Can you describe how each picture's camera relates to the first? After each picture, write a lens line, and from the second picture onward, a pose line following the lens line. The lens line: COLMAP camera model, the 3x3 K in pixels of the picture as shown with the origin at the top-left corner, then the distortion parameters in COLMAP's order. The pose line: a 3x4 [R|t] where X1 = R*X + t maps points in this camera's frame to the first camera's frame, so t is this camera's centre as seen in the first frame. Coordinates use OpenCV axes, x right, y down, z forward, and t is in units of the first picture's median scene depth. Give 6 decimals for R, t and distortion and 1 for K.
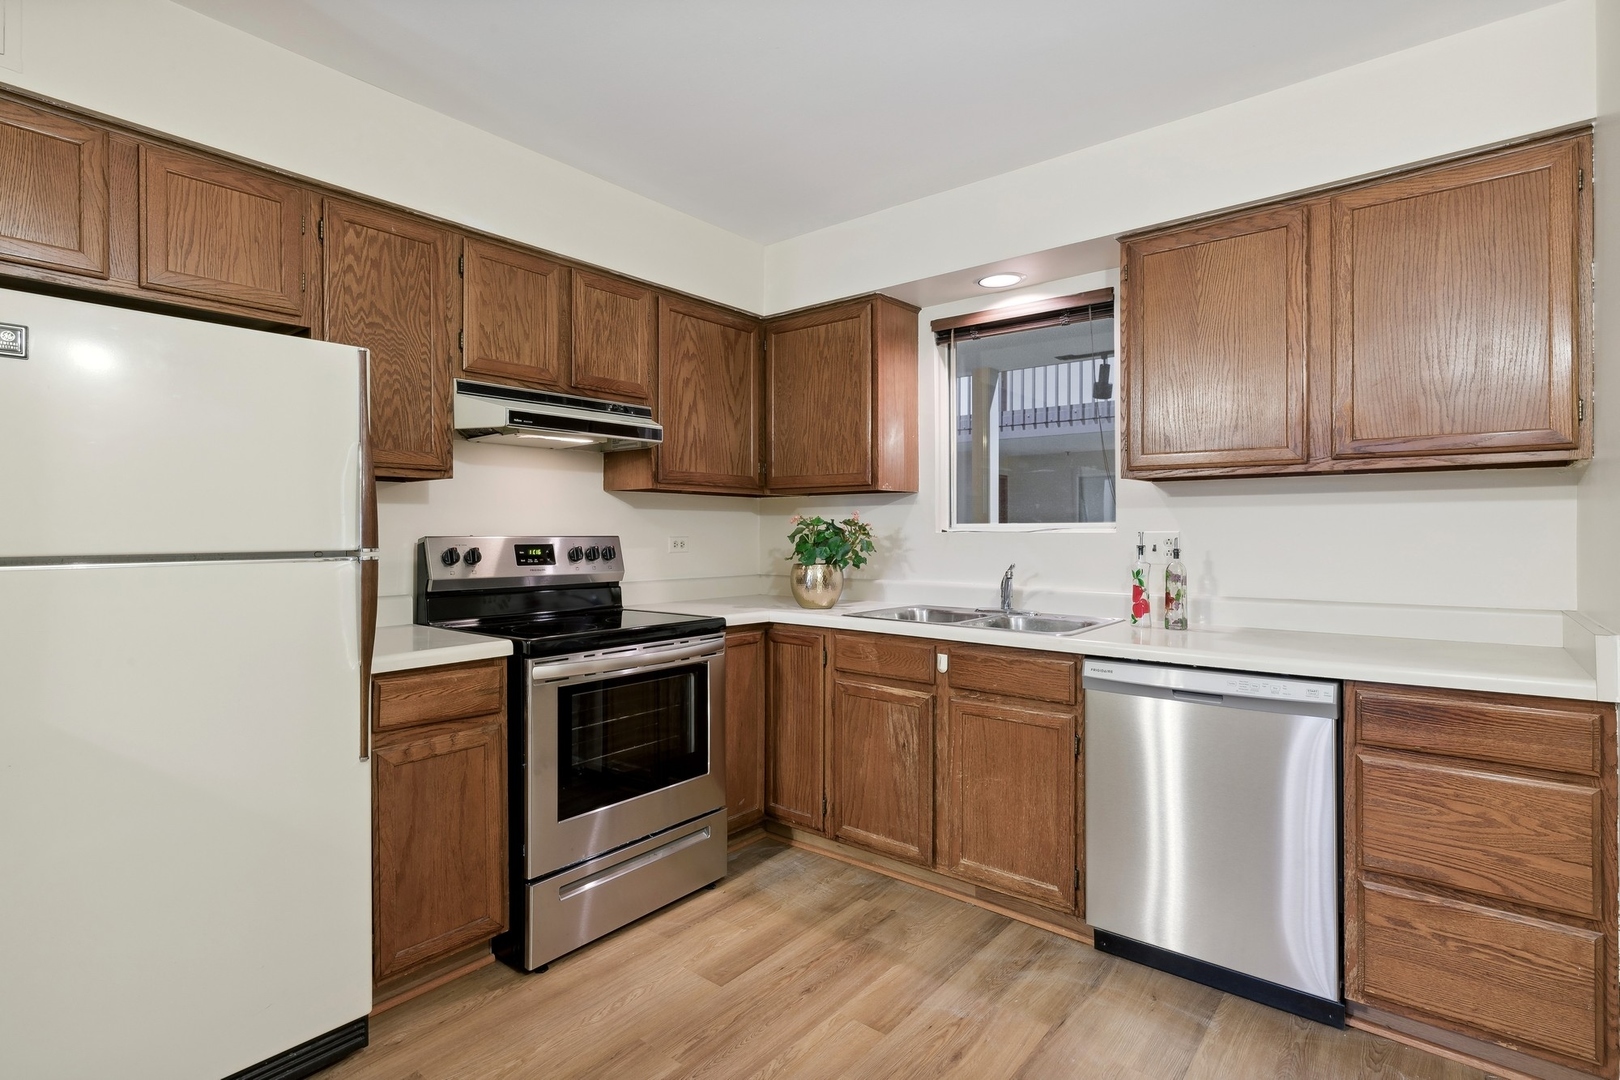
lens RADIAL K [[778.0, 0, 805.6], [0, 778.0, 532.1], [0, 0, 1]] dist [-0.001830, -0.000337]
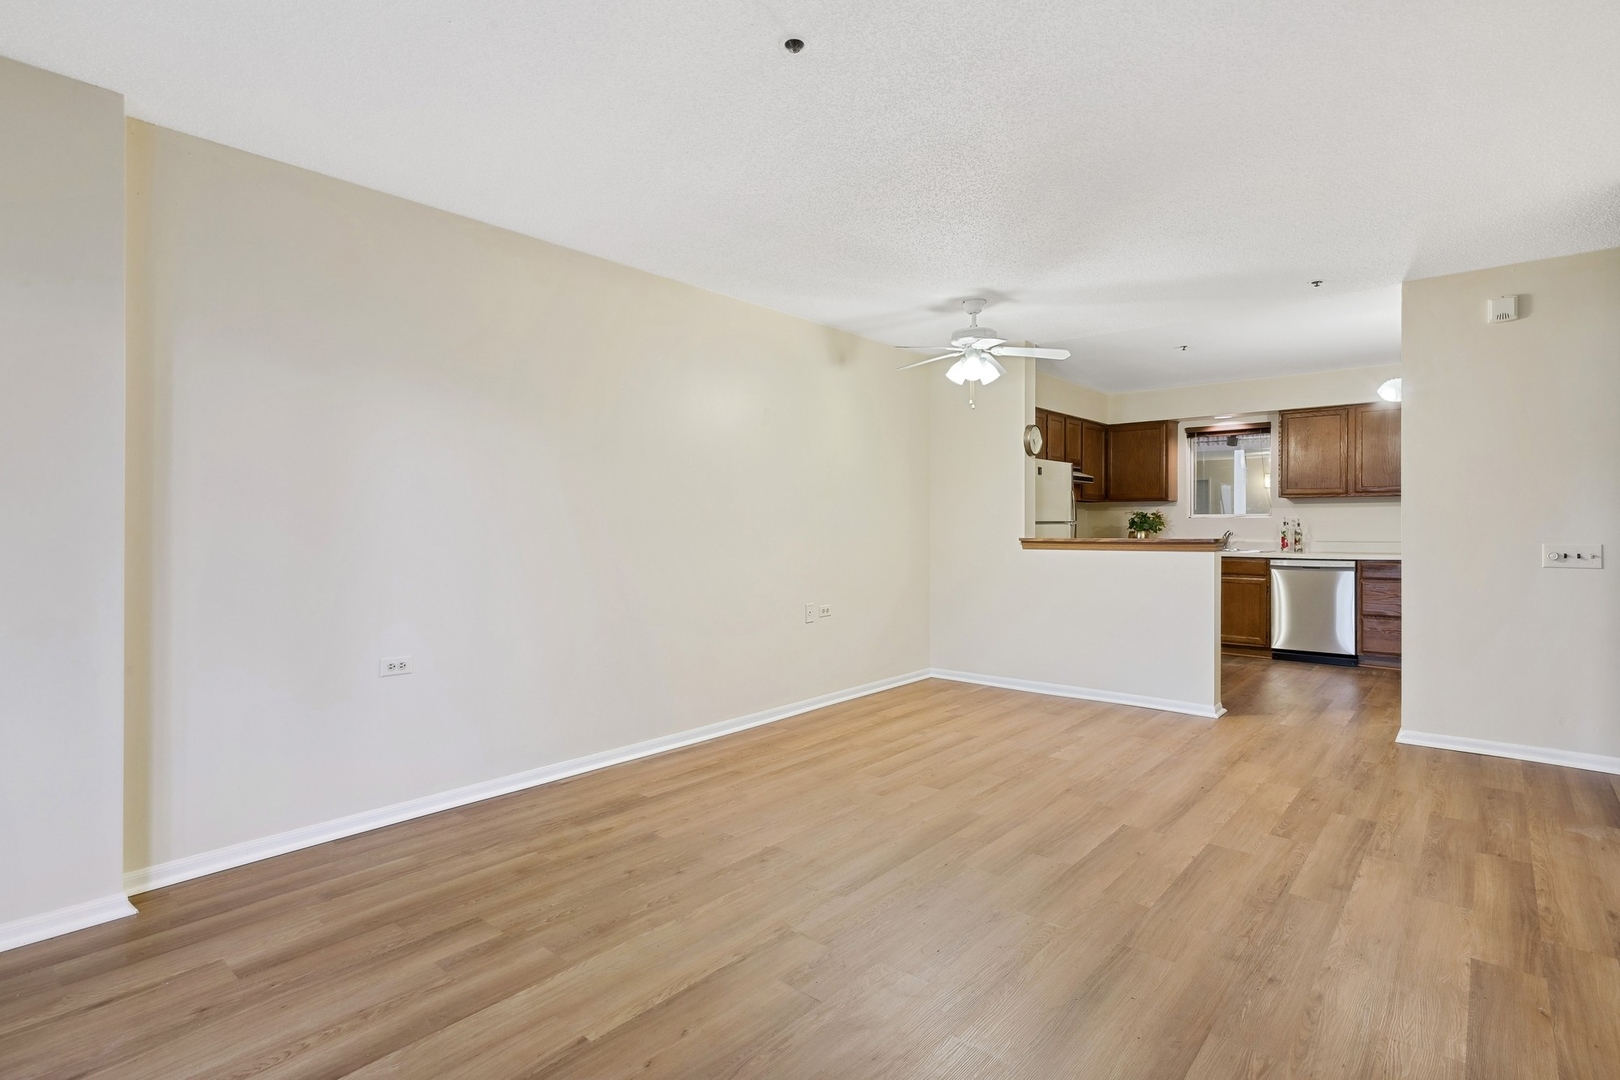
lens RADIAL K [[791.5, 0, 806.8], [0, 791.5, 523.9], [0, 0, 1]] dist [-0.001062, 0.000036]
pose [[0.999612, 0.001867, -0.027774, -1.216658], [-0.001800, 0.999995, 0.002455, 0.020676], [0.027778, -0.002404, 0.999611, -1.897393]]
